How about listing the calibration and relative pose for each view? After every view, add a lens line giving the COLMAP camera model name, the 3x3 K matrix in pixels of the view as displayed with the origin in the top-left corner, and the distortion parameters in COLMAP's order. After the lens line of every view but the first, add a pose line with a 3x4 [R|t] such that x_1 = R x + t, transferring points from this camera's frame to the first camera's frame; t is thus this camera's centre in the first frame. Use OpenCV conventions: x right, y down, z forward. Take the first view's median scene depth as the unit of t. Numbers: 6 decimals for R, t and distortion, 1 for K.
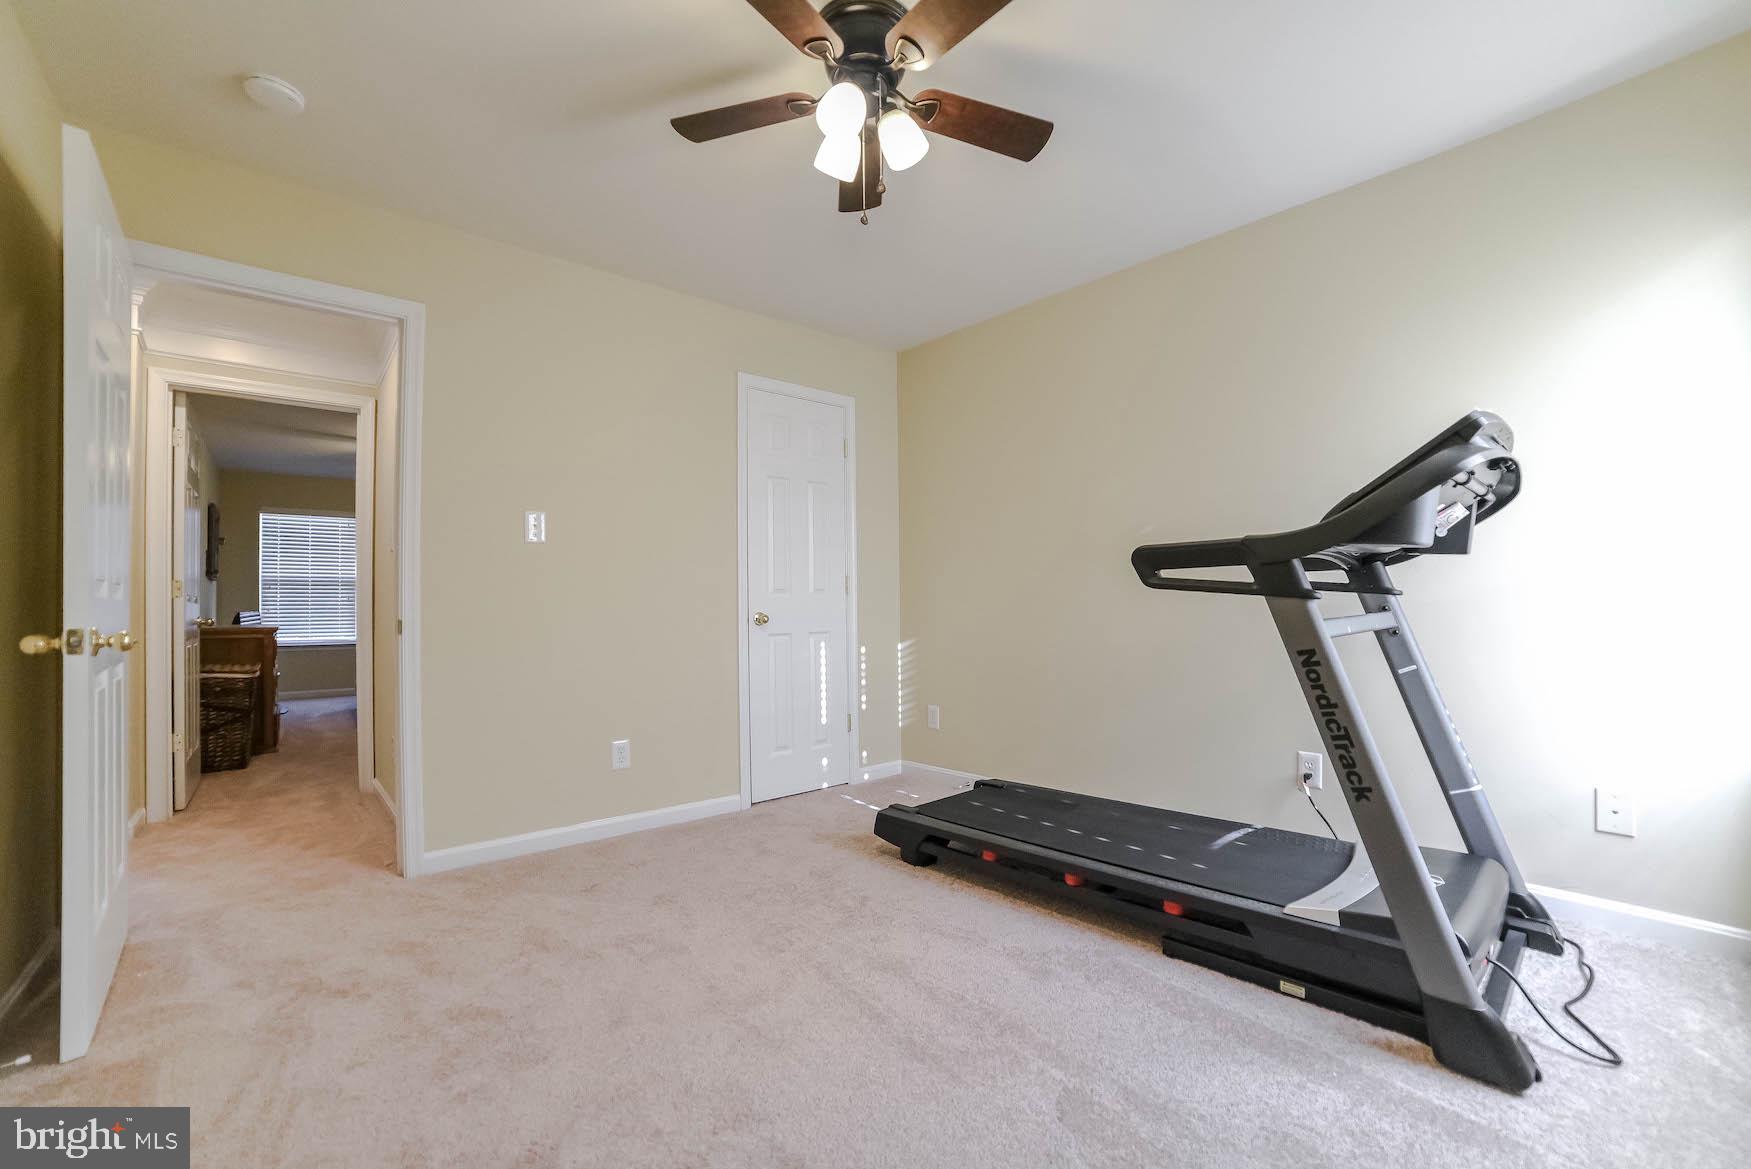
lens RADIAL K [[771.2, 0, 884.0], [0, 771.2, 594.8], [0, 0, 1]] dist [-0.018239, 0.000080]
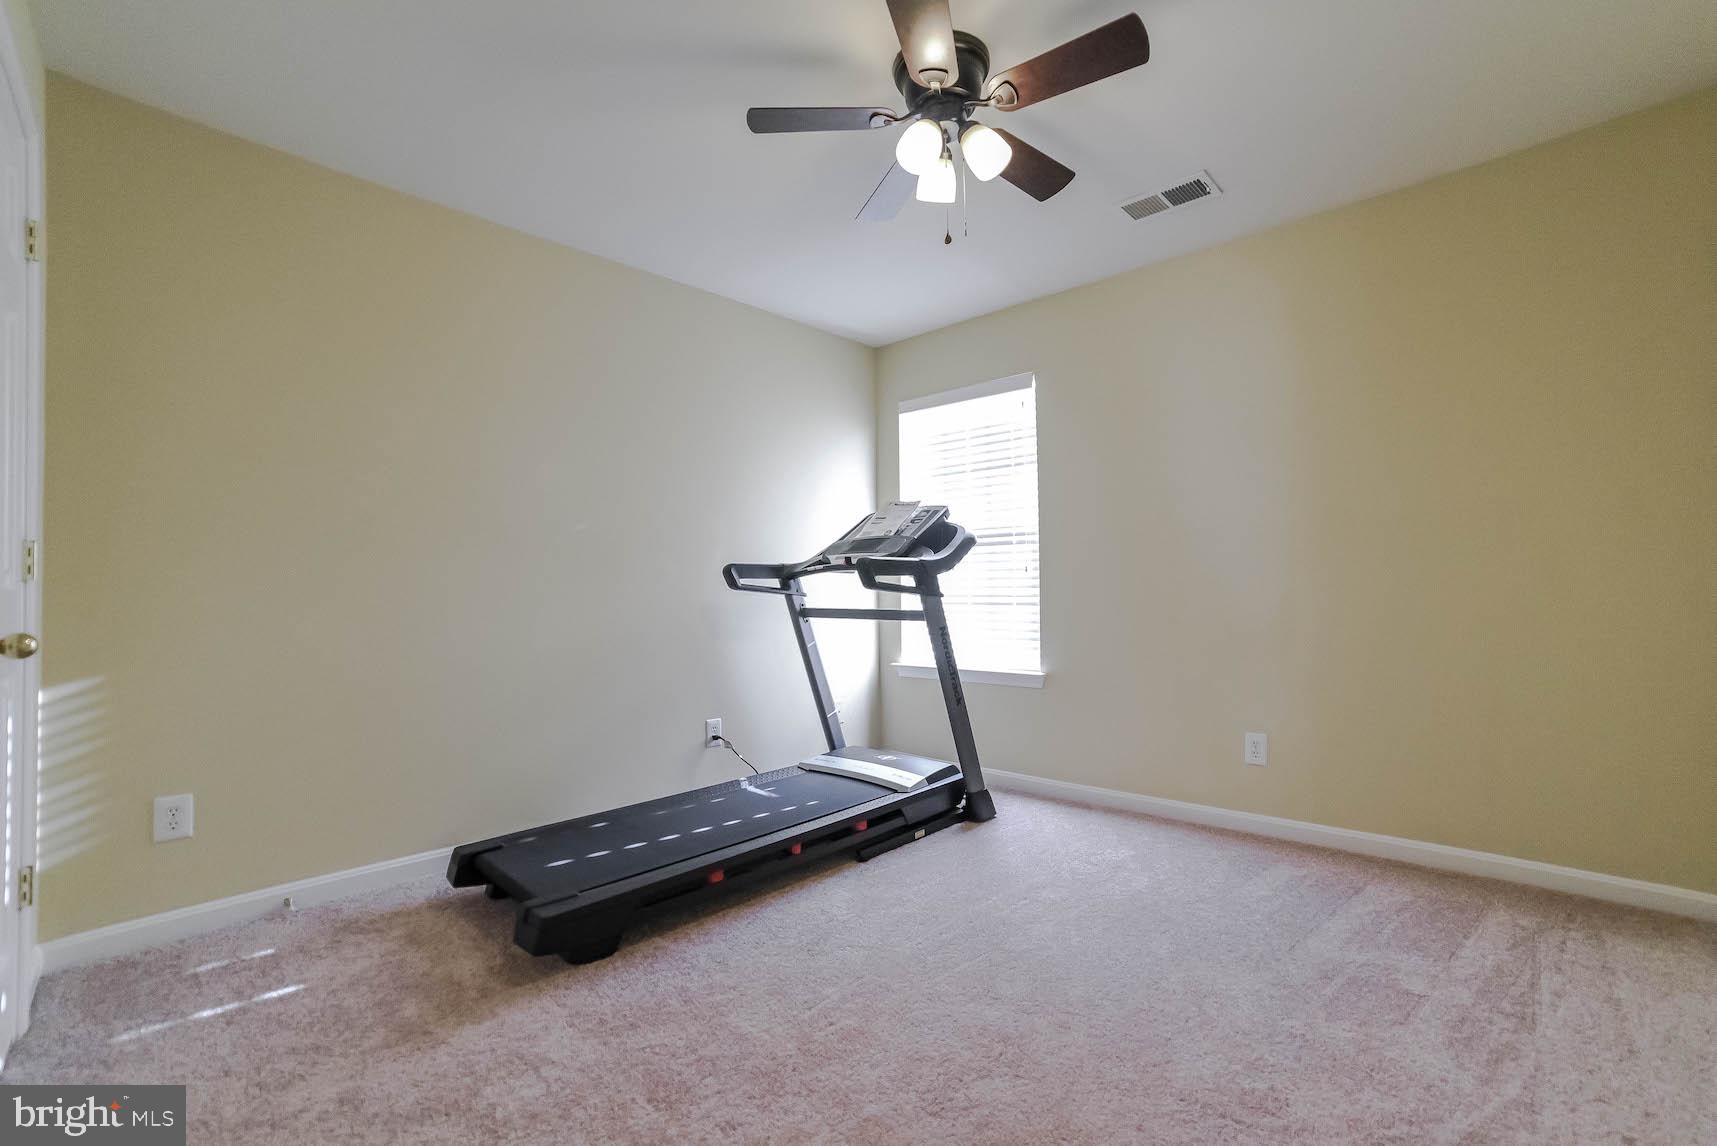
lens RADIAL K [[756.2, 0, 866.9], [0, 756.2, 583.1], [0, 0, 1]] dist [-0.018239, 0.000080]
pose [[-0.103003, 0.035367, 0.994052, -0.843574], [0.000595, 0.999370, -0.035494, 0.025931], [-0.994681, -0.003064, -0.102959, 0.992719]]
